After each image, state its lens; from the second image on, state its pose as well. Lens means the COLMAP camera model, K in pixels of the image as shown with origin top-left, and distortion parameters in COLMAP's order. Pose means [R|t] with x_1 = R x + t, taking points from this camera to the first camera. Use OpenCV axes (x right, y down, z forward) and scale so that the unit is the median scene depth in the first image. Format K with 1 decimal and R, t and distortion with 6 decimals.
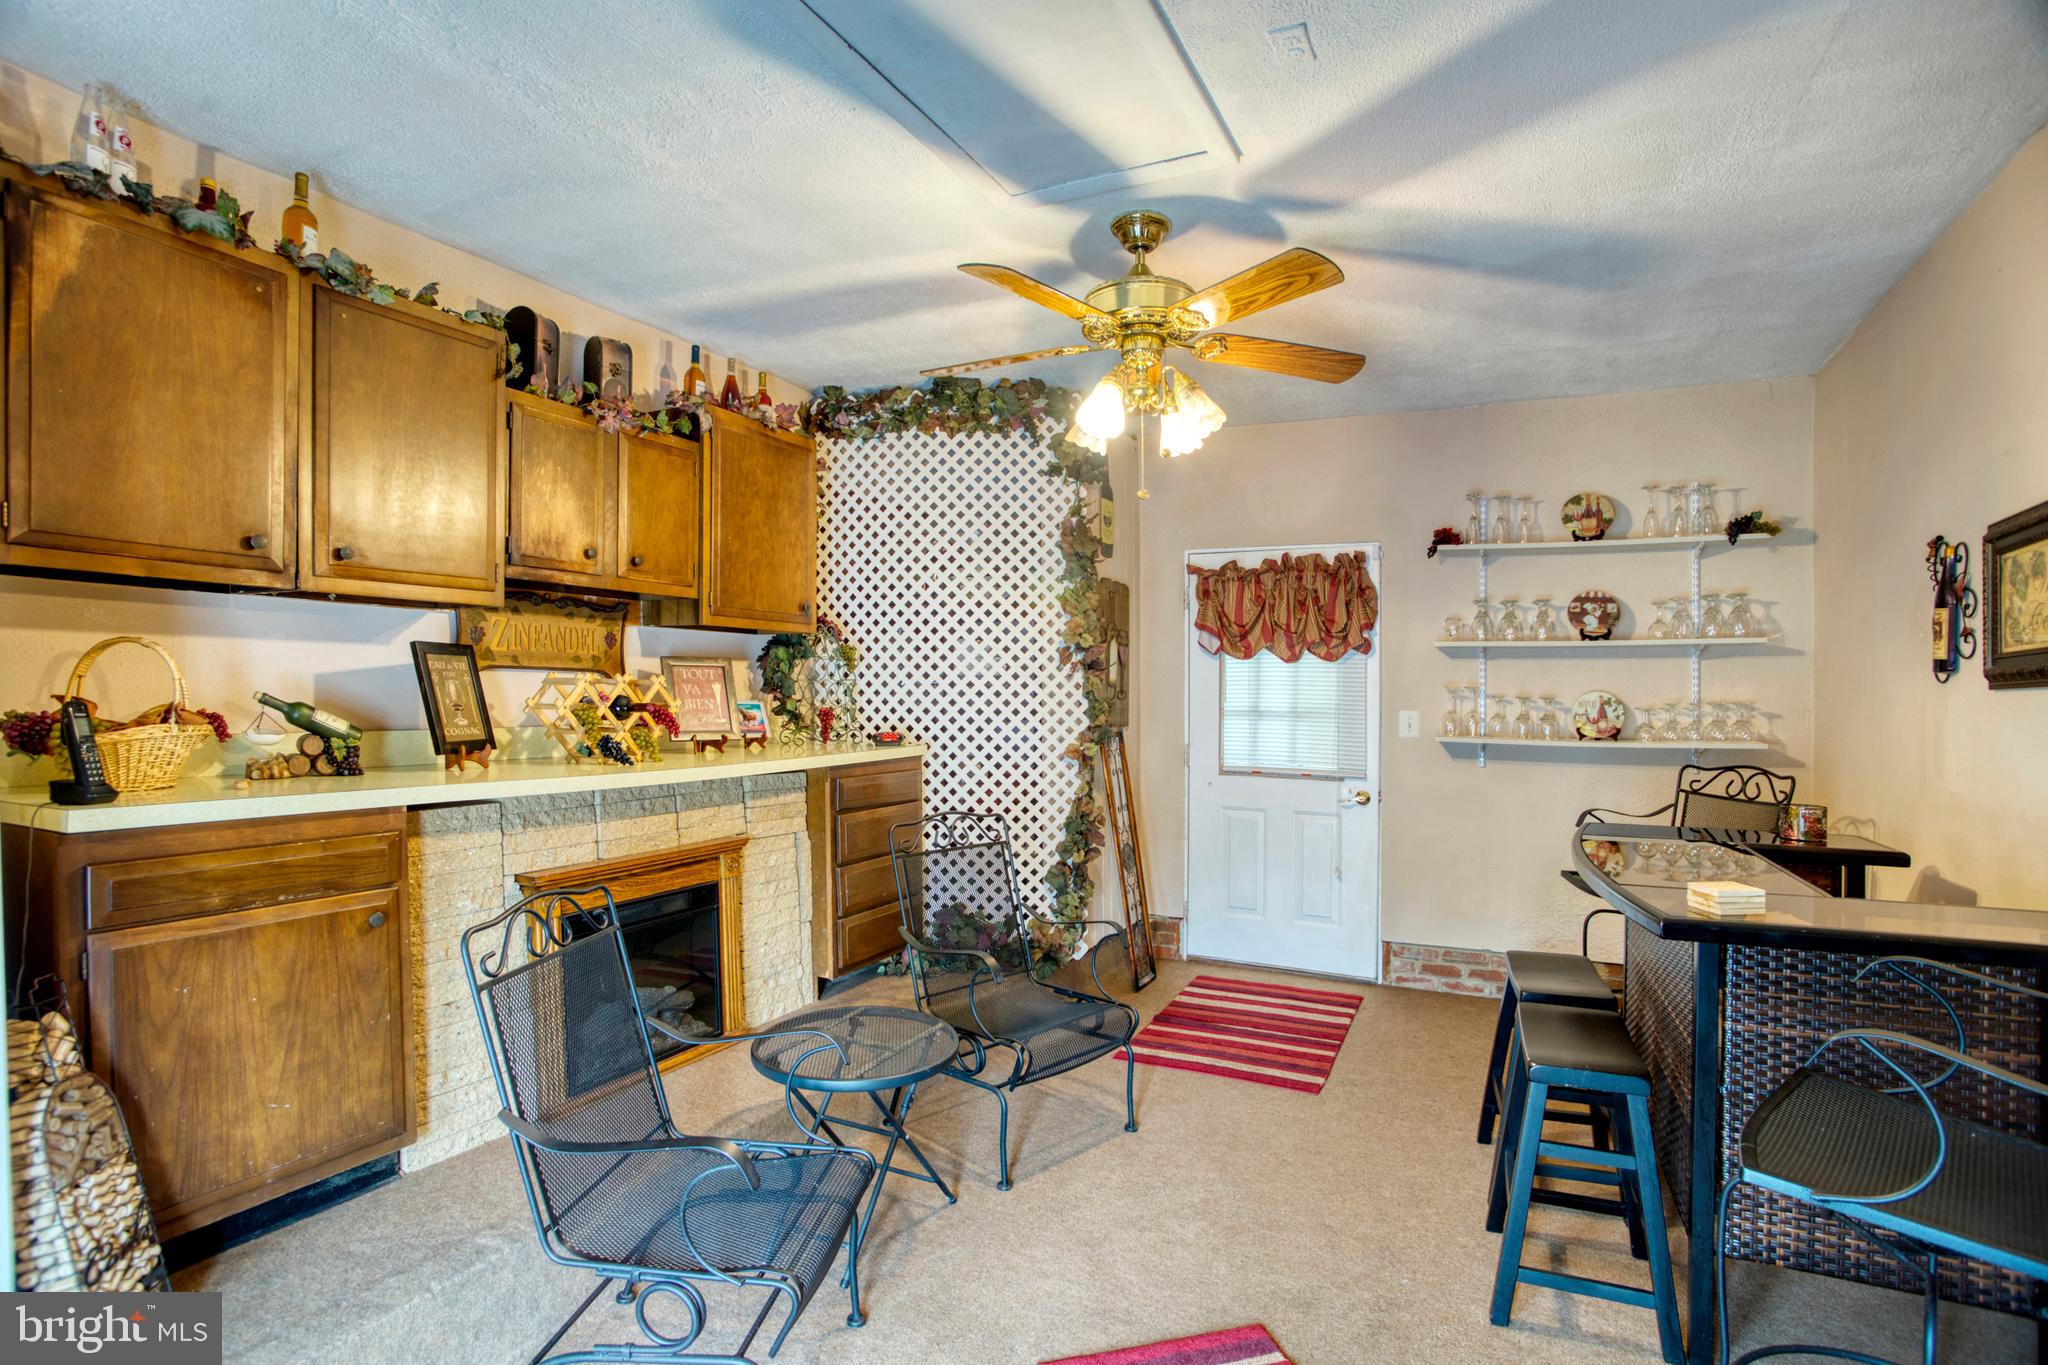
lens RADIAL K [[1005.6, 0, 1024.8], [0, 1005.6, 686.9], [0, 0, 1]] dist [-0.084148, 0.039078]
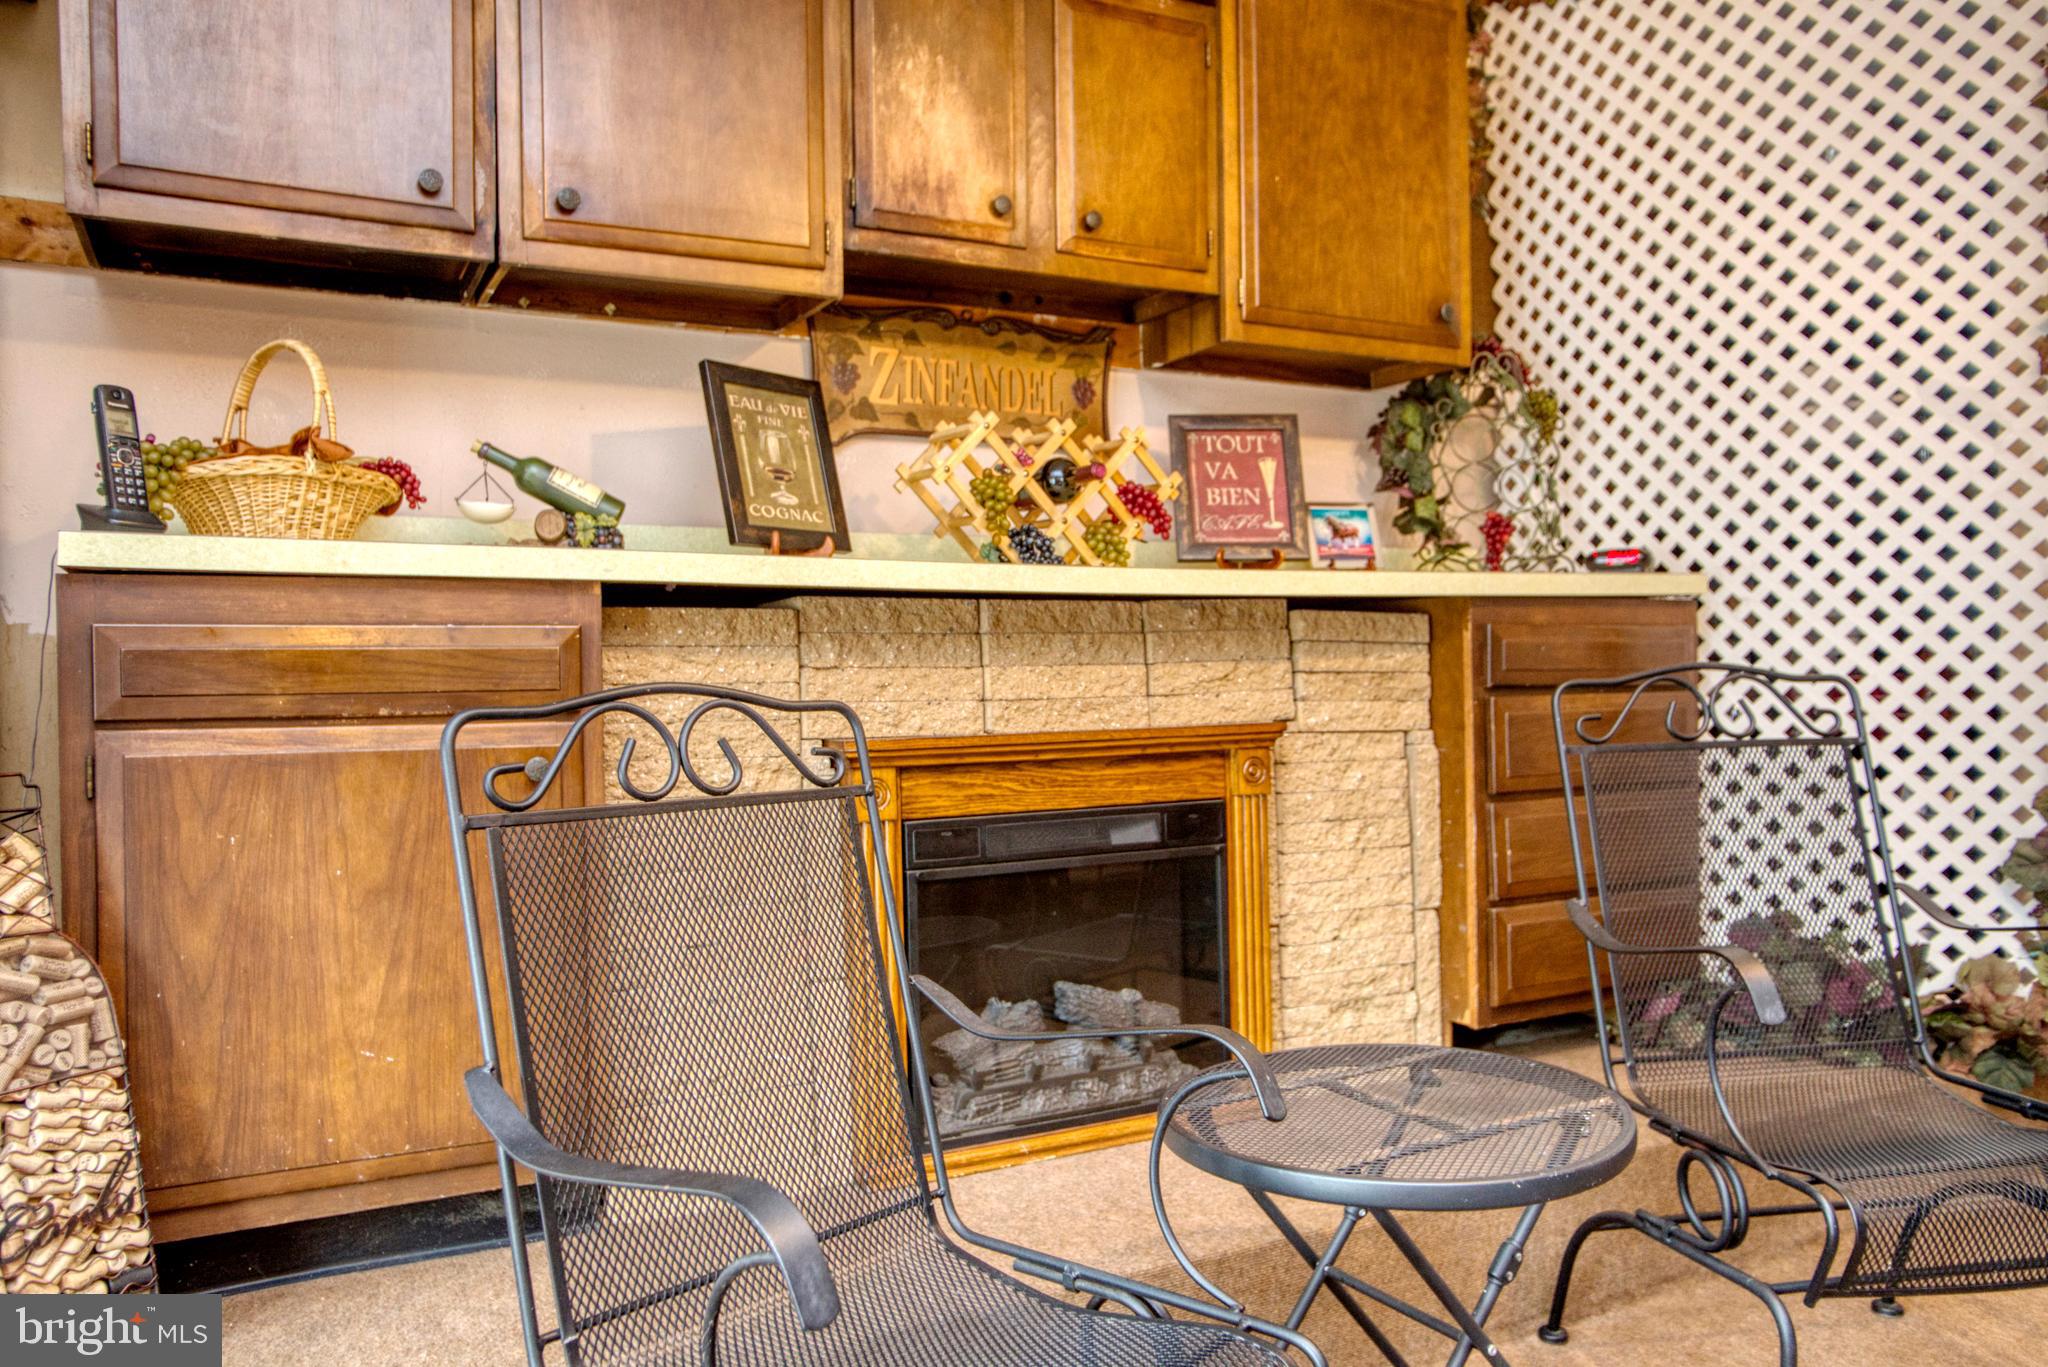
lens RADIAL K [[1555.9, 0, 1034.2], [0, 1555.9, 682.5], [0, 0, 1]] dist [-0.057993, 0.094321]
pose [[0.824023, -0.012099, -0.566427, 0.066984], [0.019555, 0.999784, 0.007092, 0.120864], [0.566219, -0.016921, 0.824081, 0.263740]]
